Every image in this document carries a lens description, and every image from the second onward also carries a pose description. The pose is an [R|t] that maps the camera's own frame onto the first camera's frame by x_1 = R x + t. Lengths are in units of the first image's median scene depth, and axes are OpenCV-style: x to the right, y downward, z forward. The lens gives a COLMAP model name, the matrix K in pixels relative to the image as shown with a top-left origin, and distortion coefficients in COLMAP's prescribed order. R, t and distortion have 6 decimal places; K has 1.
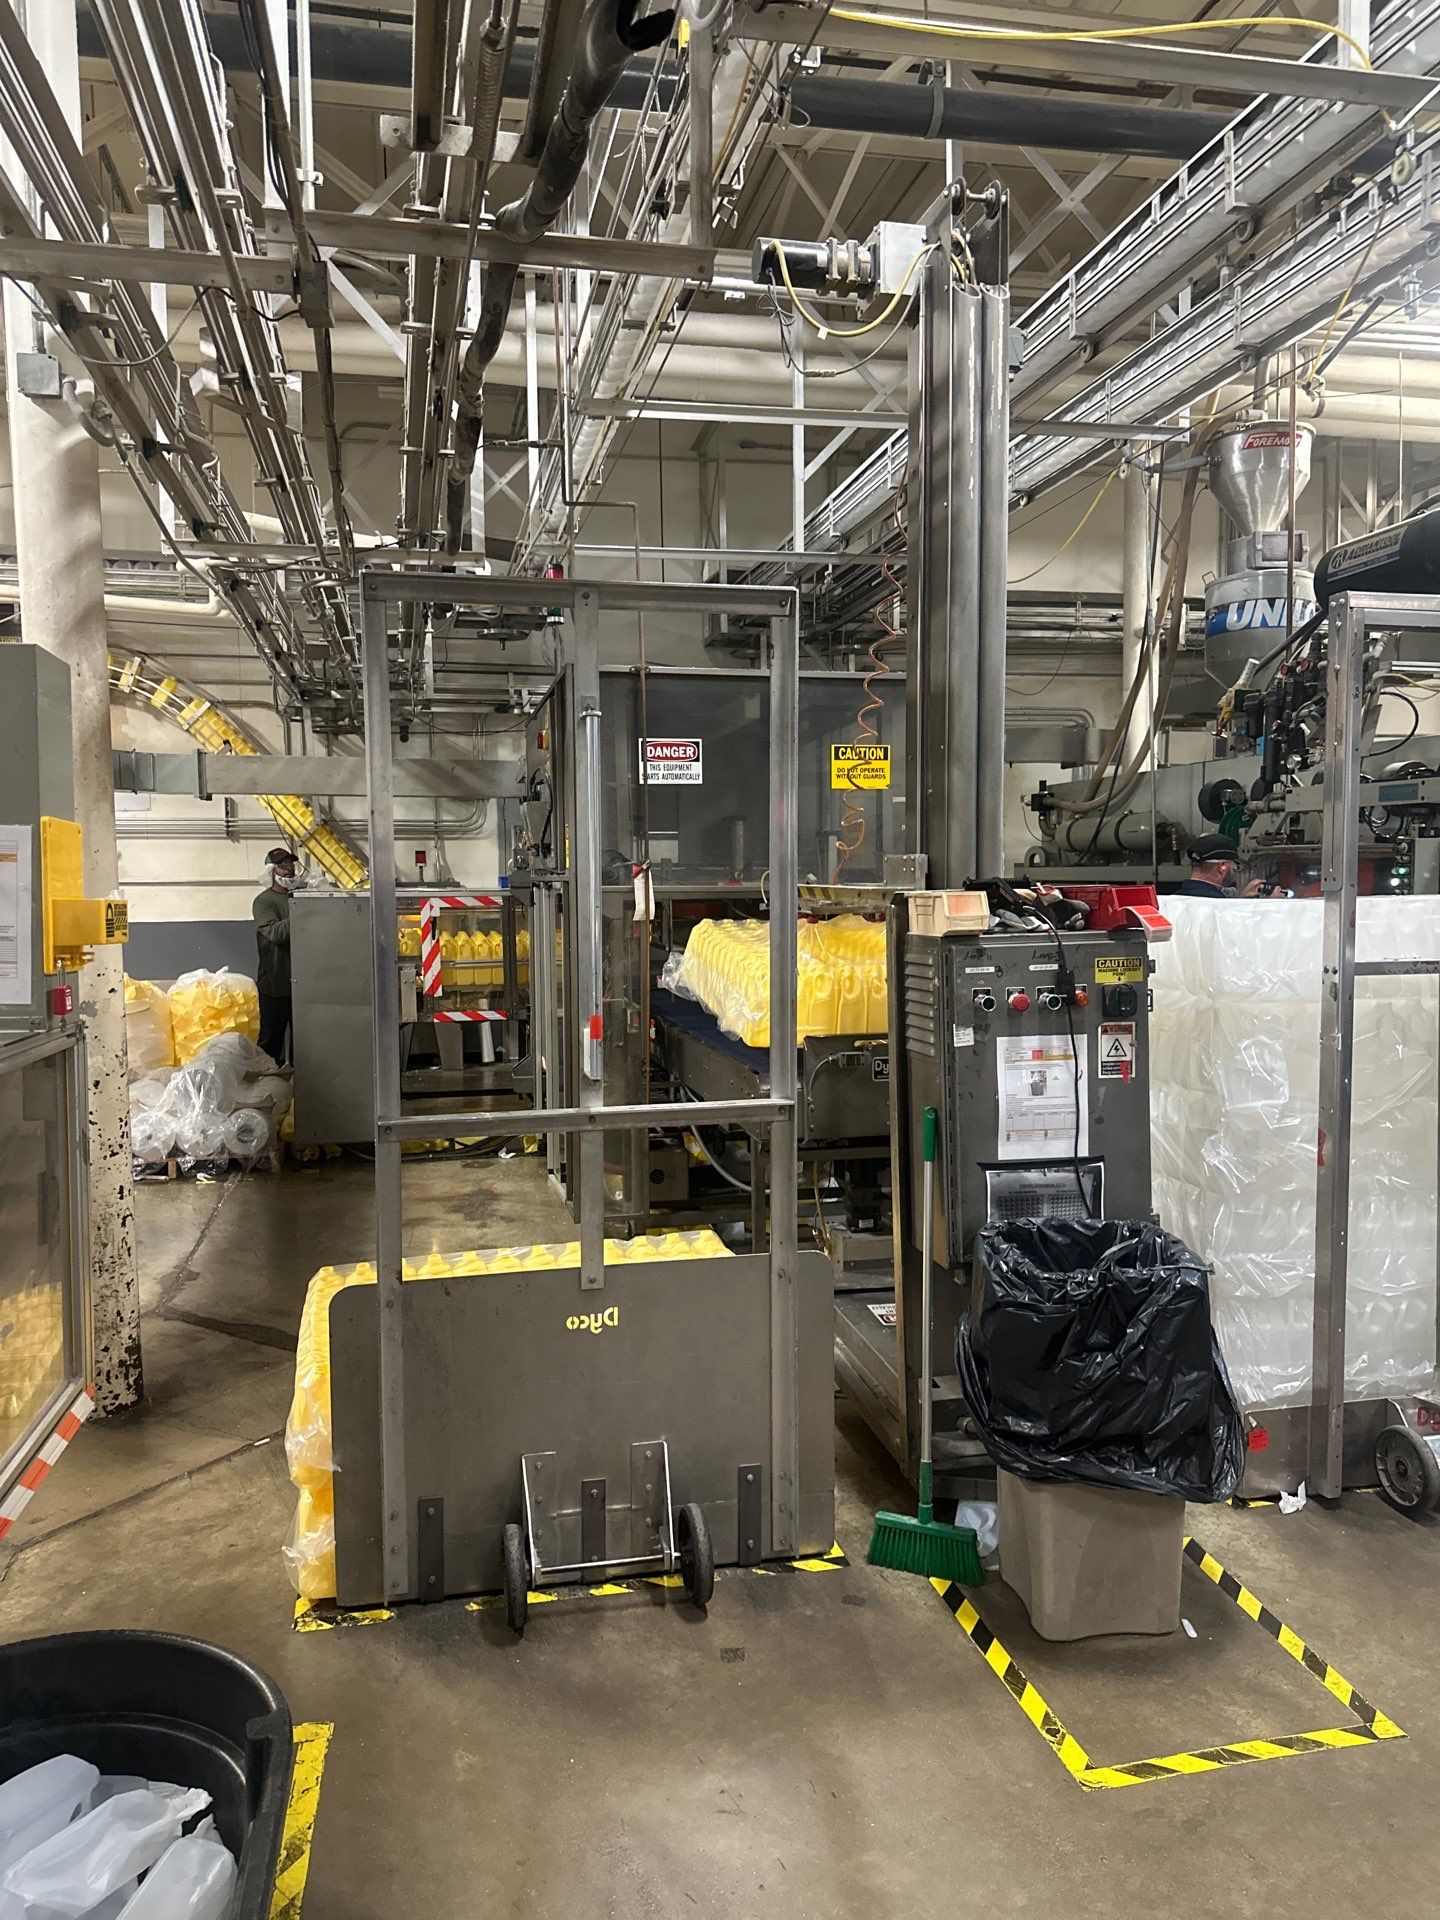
lens RADIAL K [[1397.6, 0, 720.0], [0, 1397.6, 960.0], [0, 0, 1]] dist [0.118373, -0.001102]
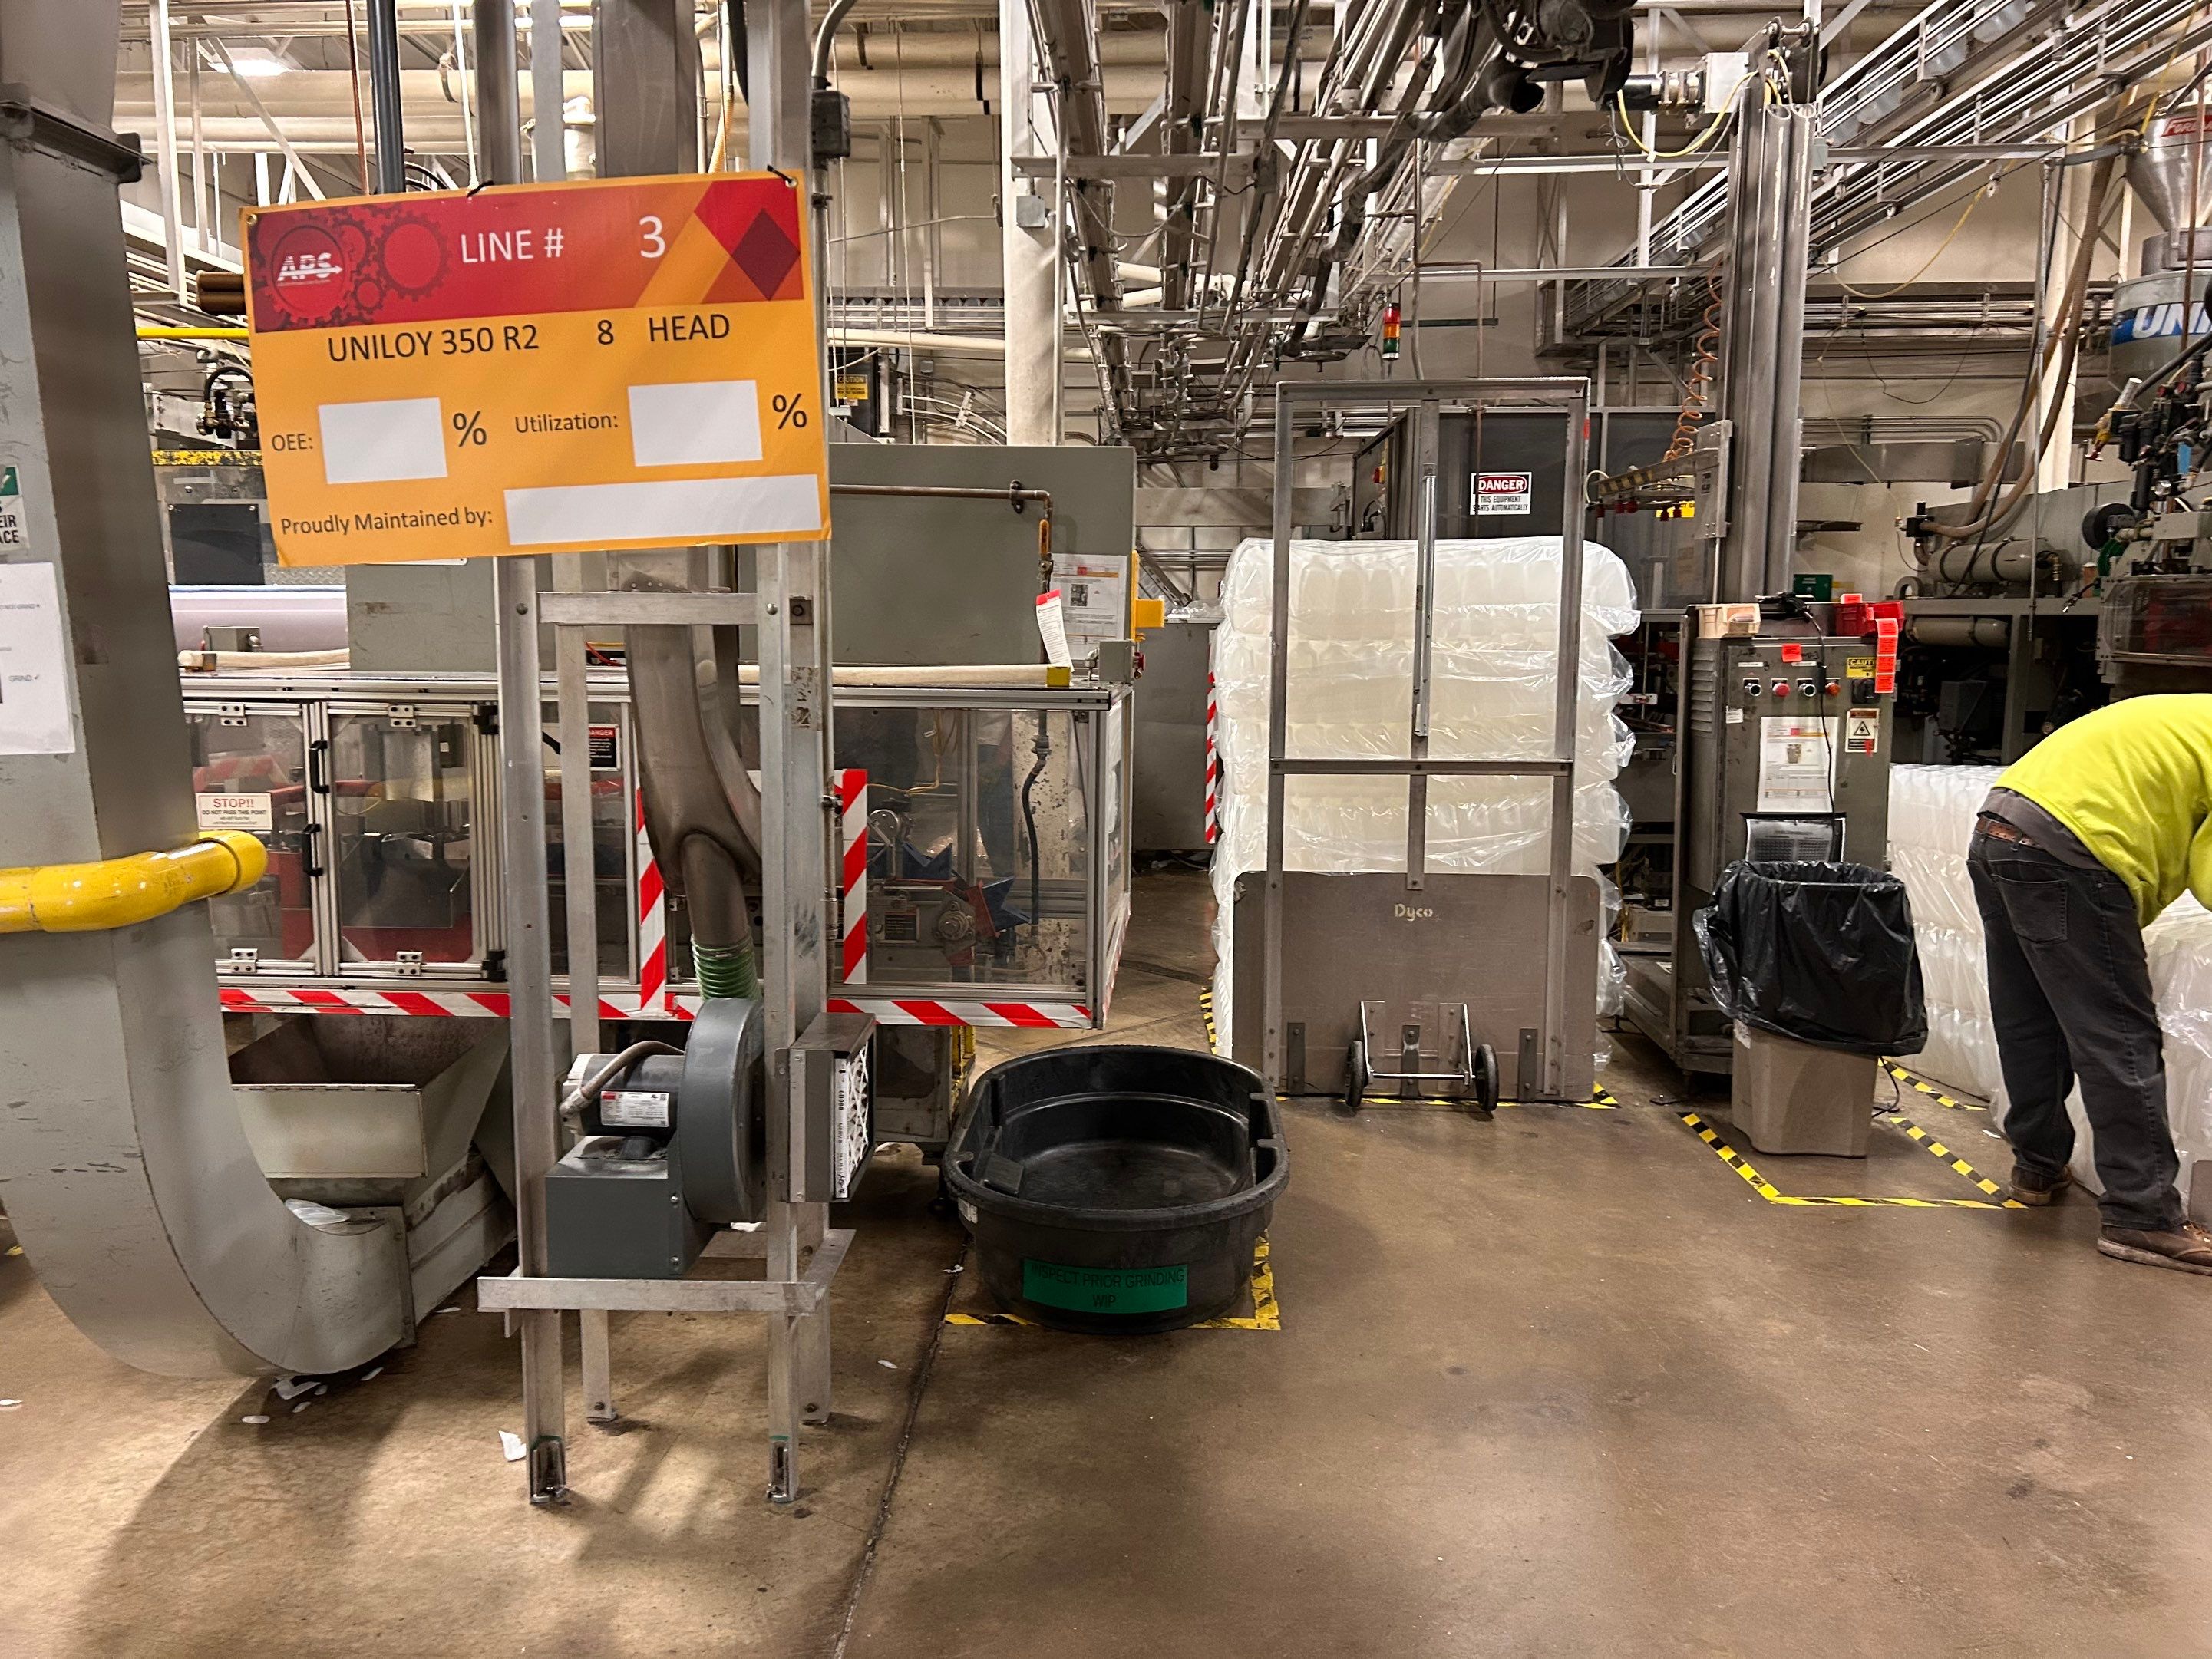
lens RADIAL K [[1651.7, 0, 1092.1], [0, 1651.7, 827.5], [0, 0, 1]] dist [0.055405, -0.056284]
pose [[0.966073, 0.042759, -0.254704, -0.001825], [-0.025491, 0.997171, 0.070718, 0.027077], [0.257007, -0.061826, 0.964430, -0.276307]]
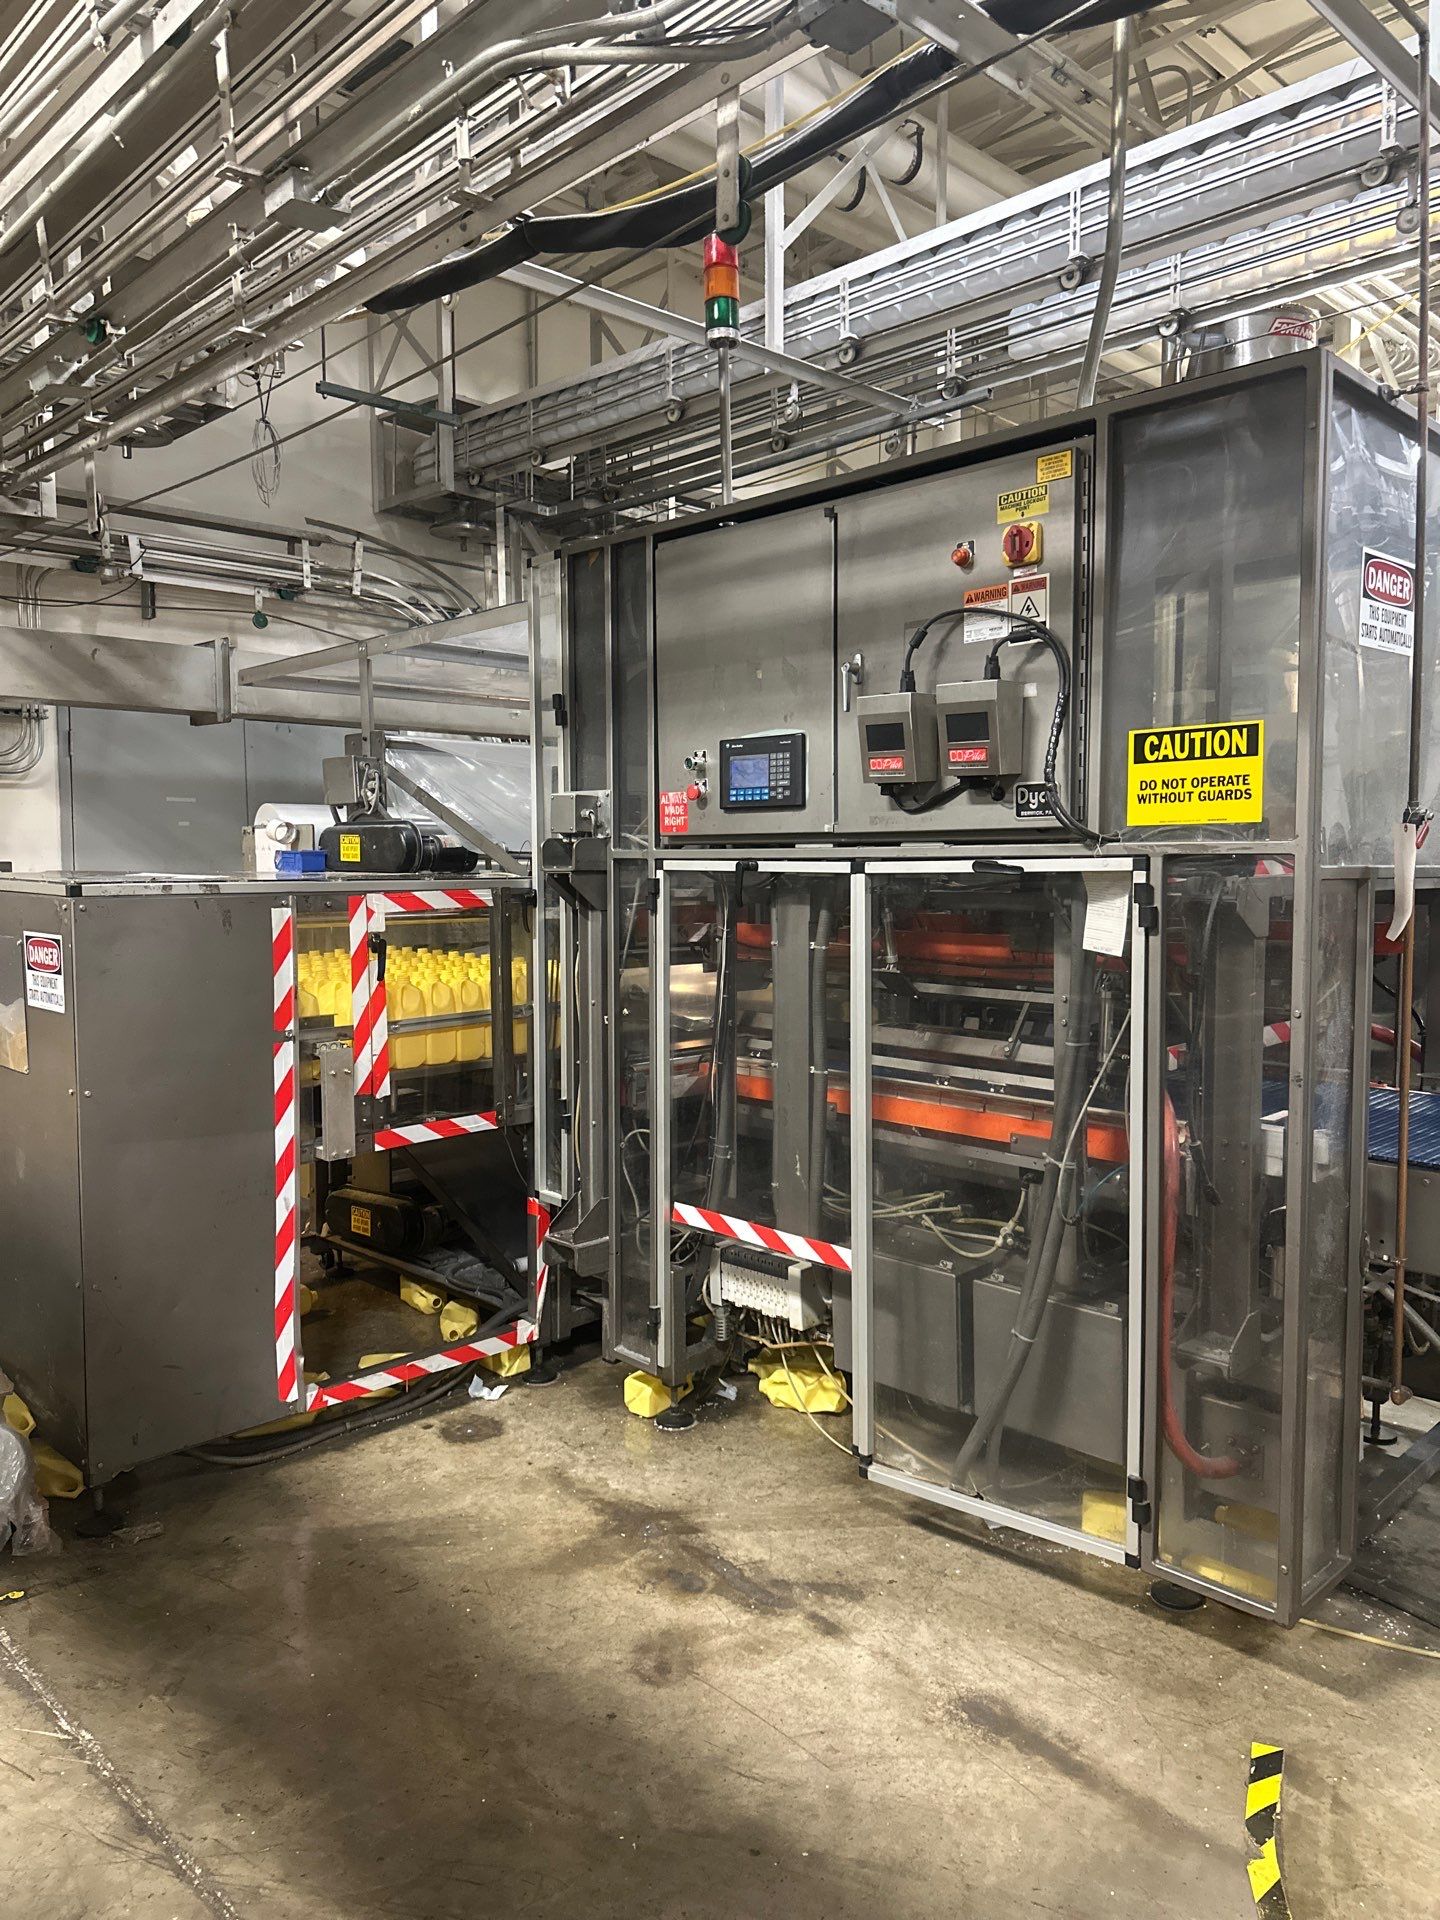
lens RADIAL K [[1425.6, 0, 815.3], [0, 1425.6, 959.8], [0, 0, 1]] dist [0.042201, -0.058453]
pose [[0.847307, -0.032061, 0.530136, -0.404157], [0.026189, 0.999484, 0.018588, -0.032219], [-0.530458, -0.001866, 0.847709, 0.609424]]
